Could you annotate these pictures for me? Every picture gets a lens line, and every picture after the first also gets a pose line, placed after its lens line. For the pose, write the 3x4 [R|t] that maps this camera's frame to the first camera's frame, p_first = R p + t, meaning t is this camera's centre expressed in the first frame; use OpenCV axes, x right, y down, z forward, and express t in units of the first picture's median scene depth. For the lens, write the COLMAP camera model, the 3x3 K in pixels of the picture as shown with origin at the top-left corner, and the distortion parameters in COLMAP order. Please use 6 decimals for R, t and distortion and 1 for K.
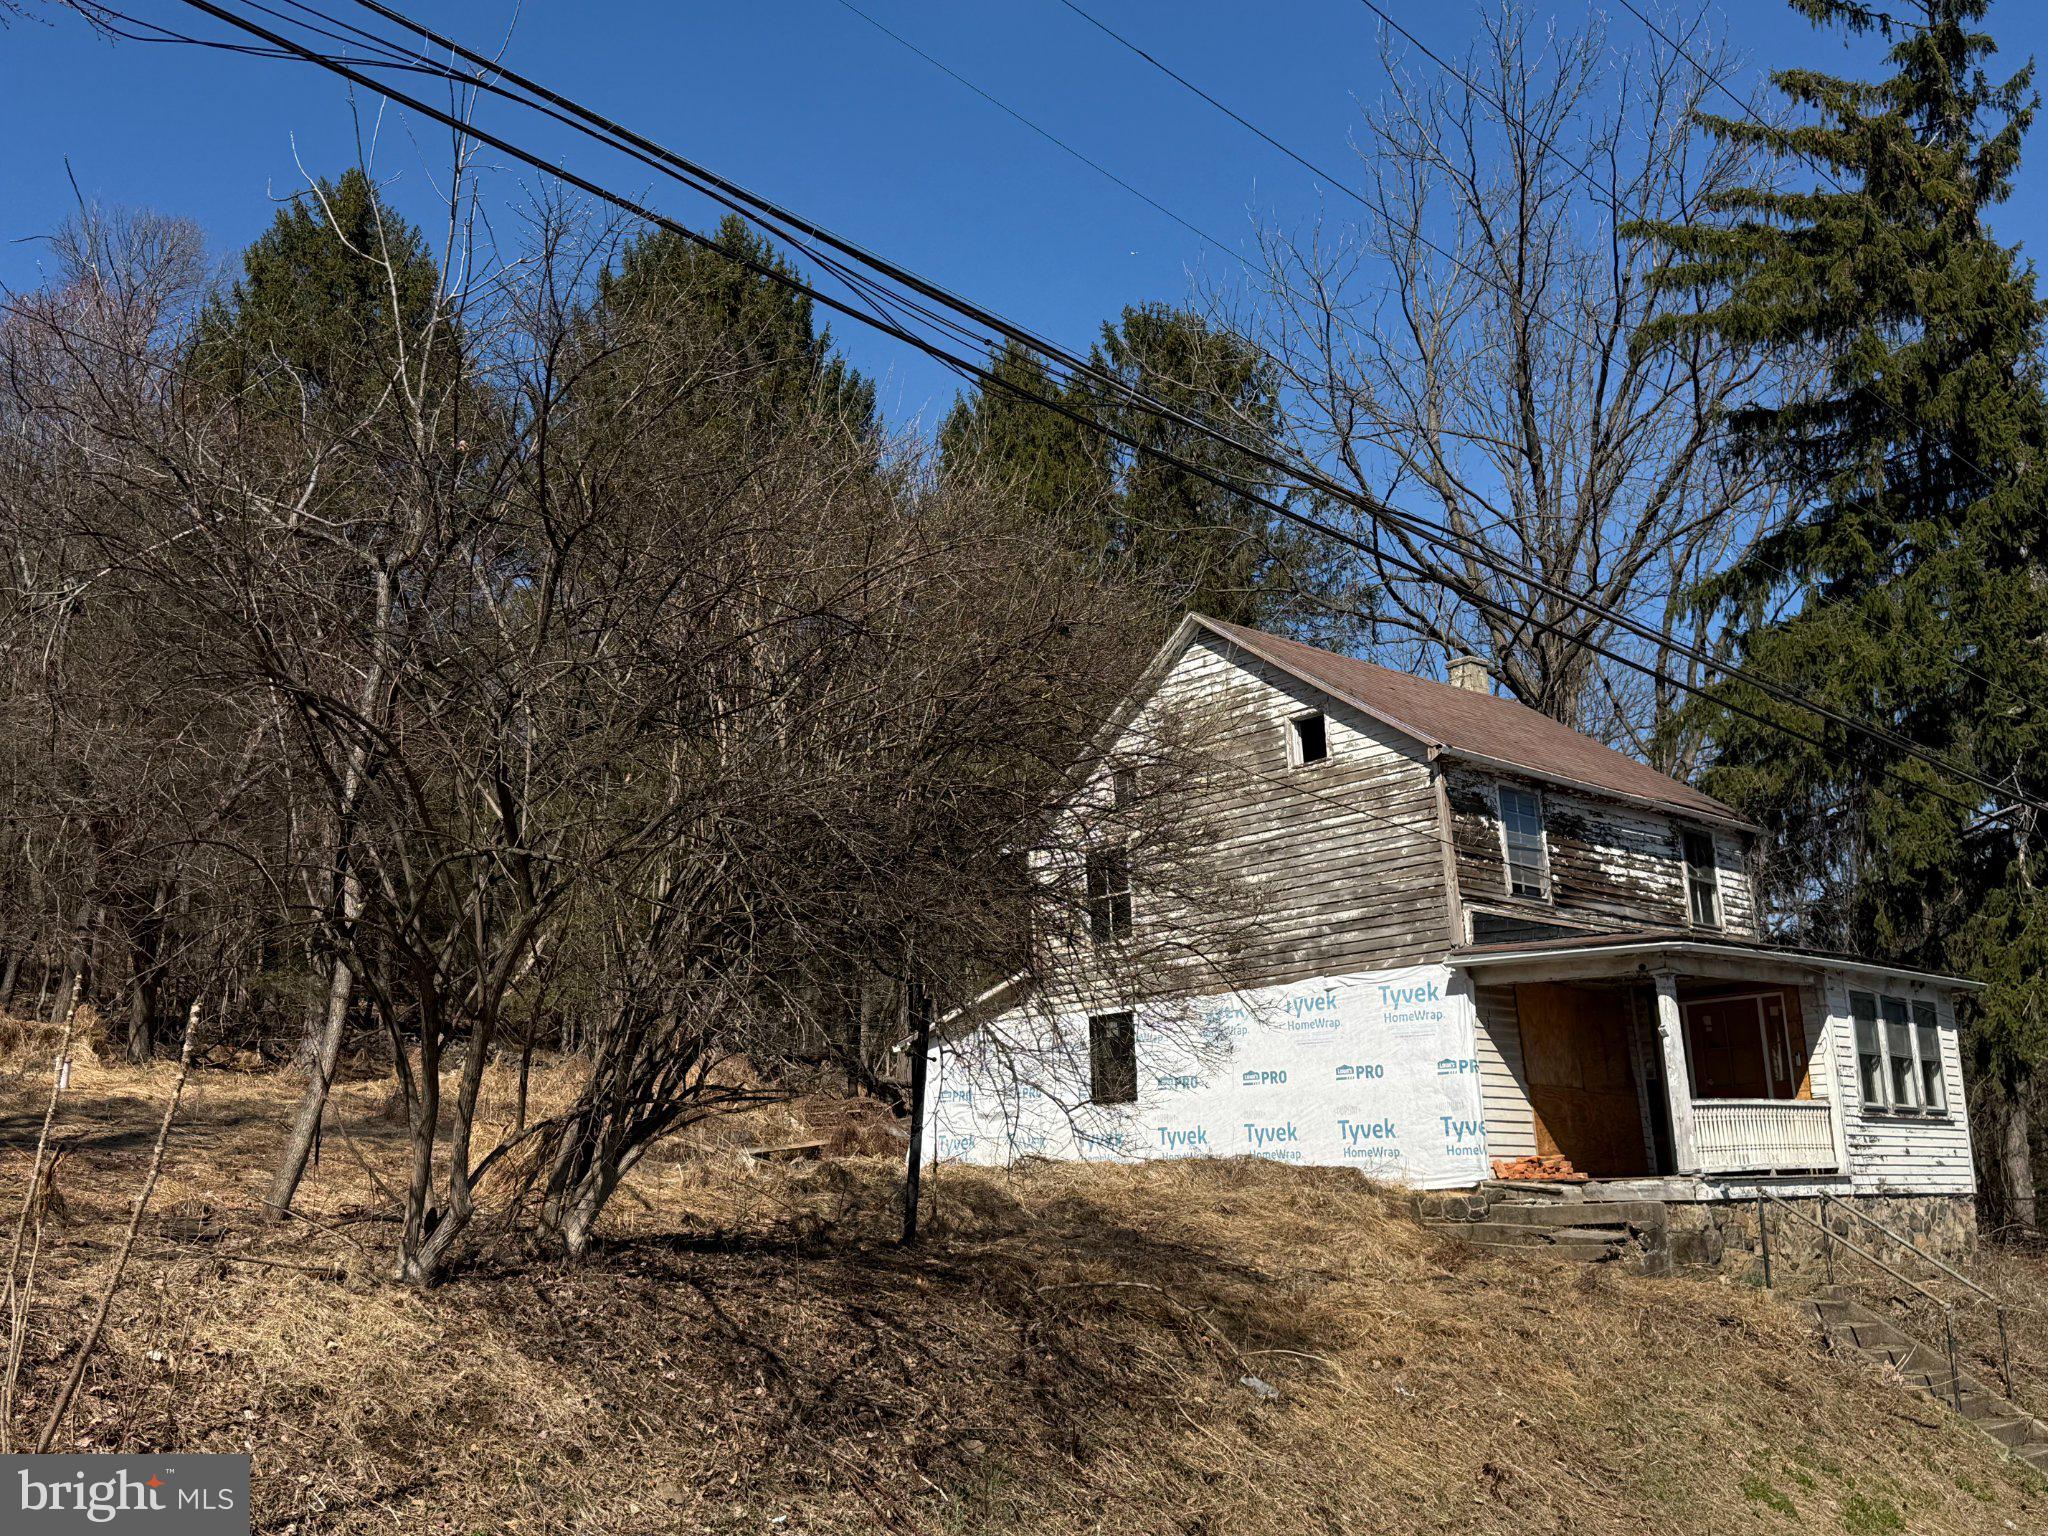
lens RADIAL K [[2081.9, 0, 1024.0], [0, 2081.9, 766.2], [0, 0, 1]] dist [0.067088, 0.000000]
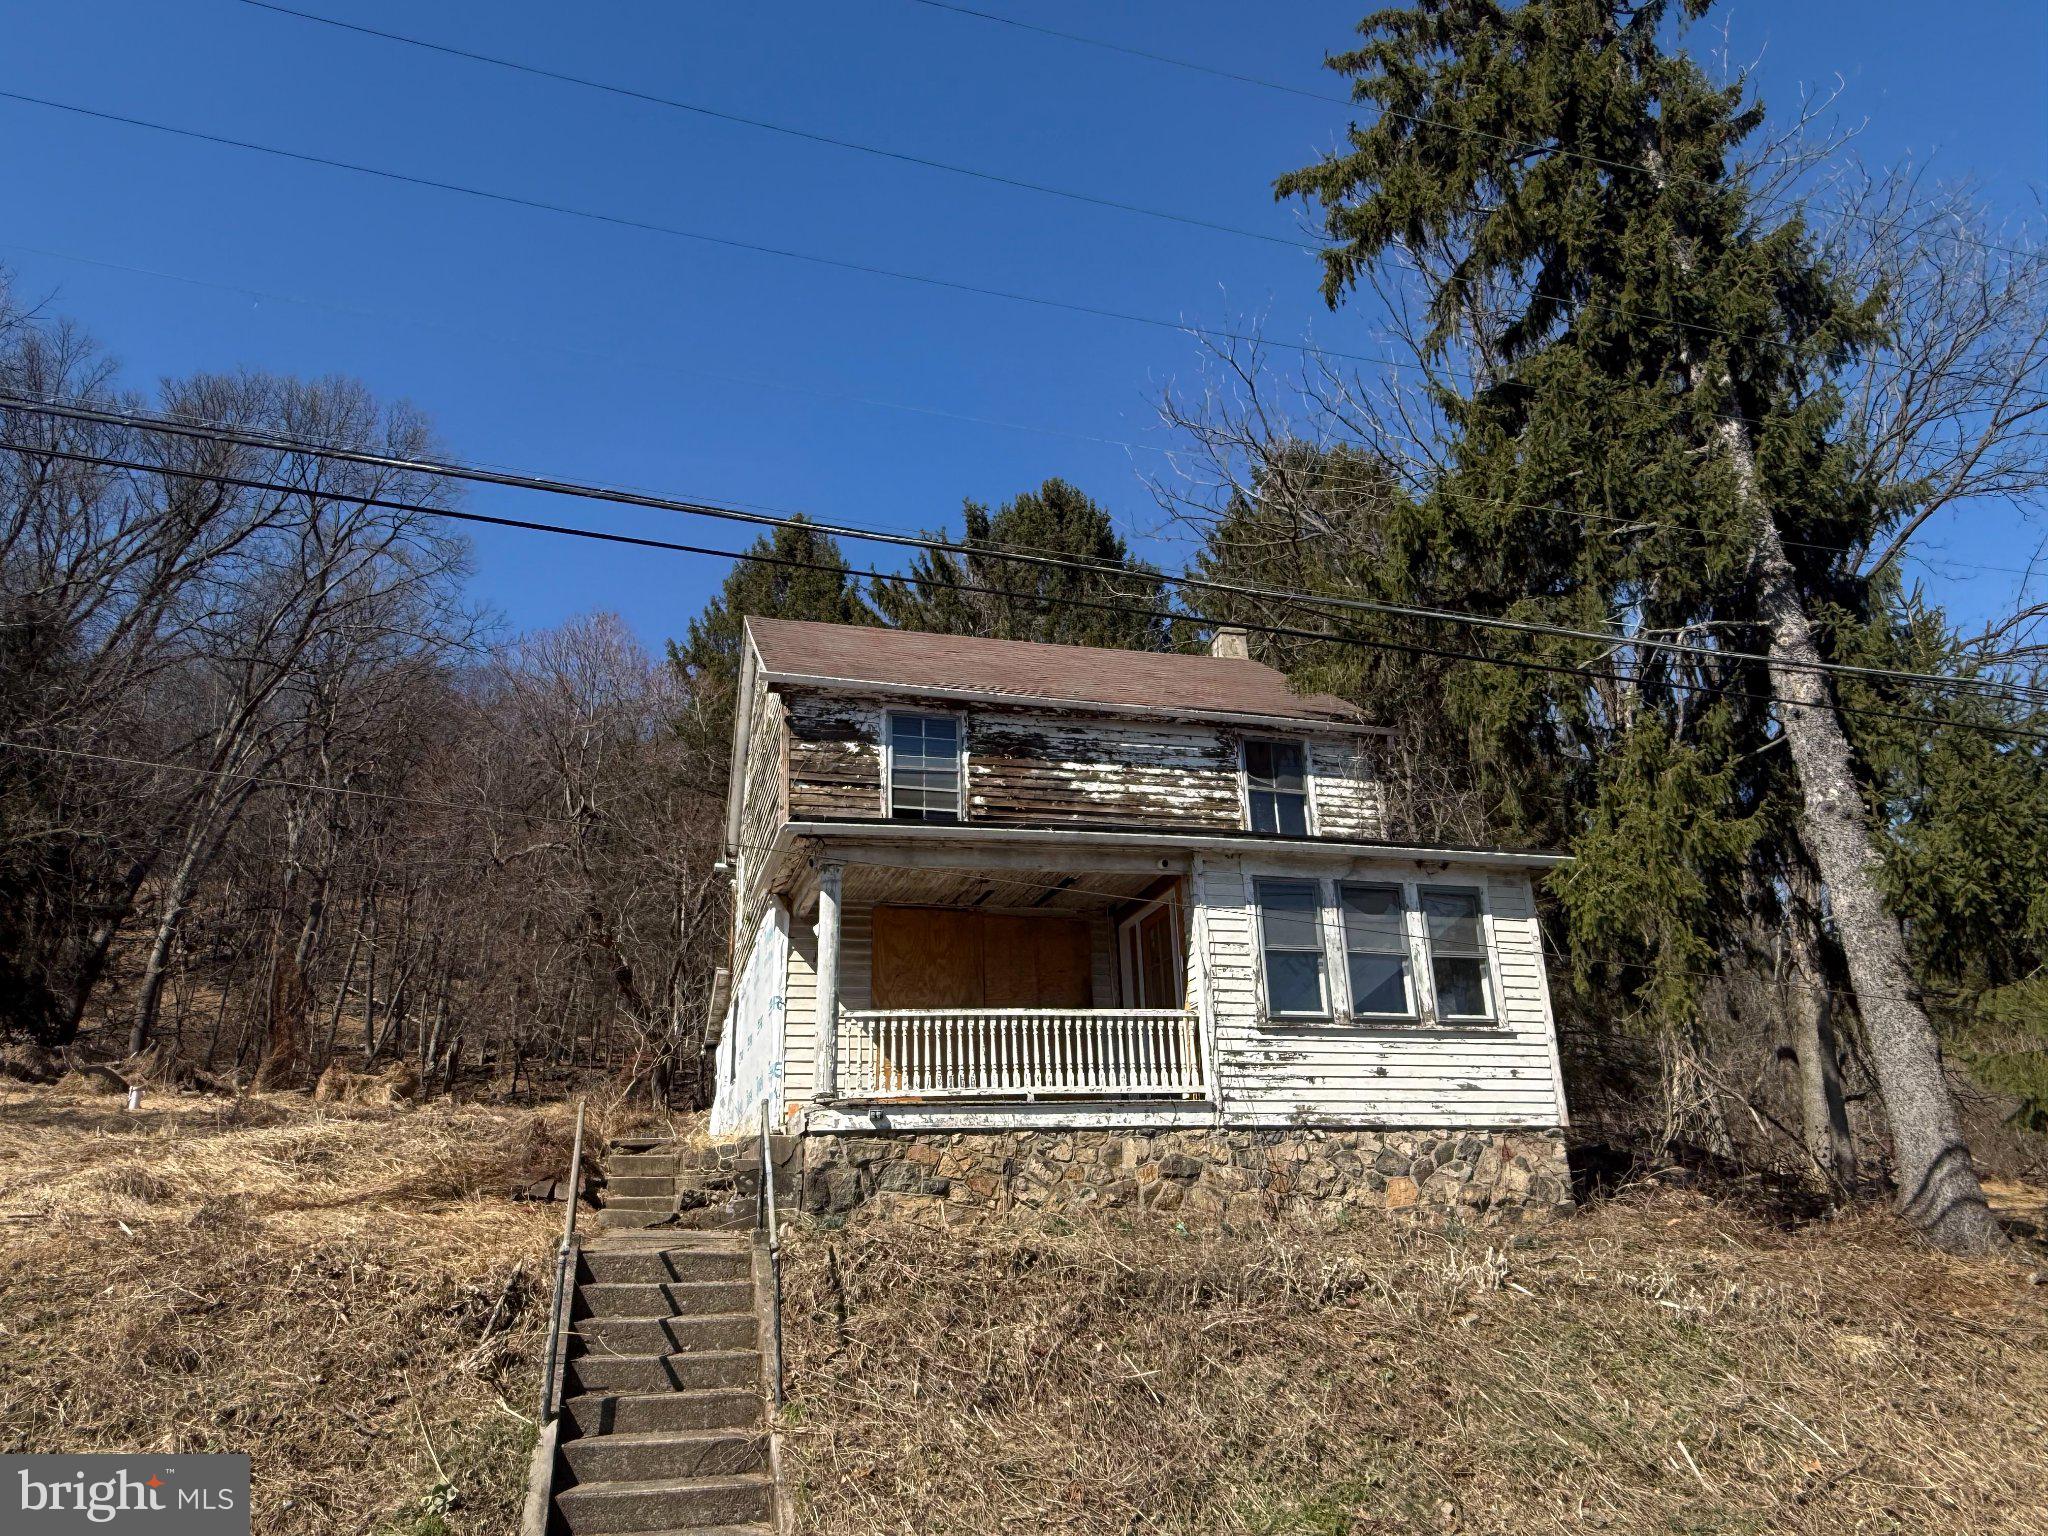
lens RADIAL K [[1370.9, 0, 1021.7], [0, 1370.9, 768.6], [0, 0, 1]] dist [0.006337, 0.000611]
pose [[0.861015, -0.168482, -0.479862, 0.557494], [0.109924, 0.982881, -0.147858, 0.130260], [0.496558, 0.074560, 0.864795, 0.476163]]
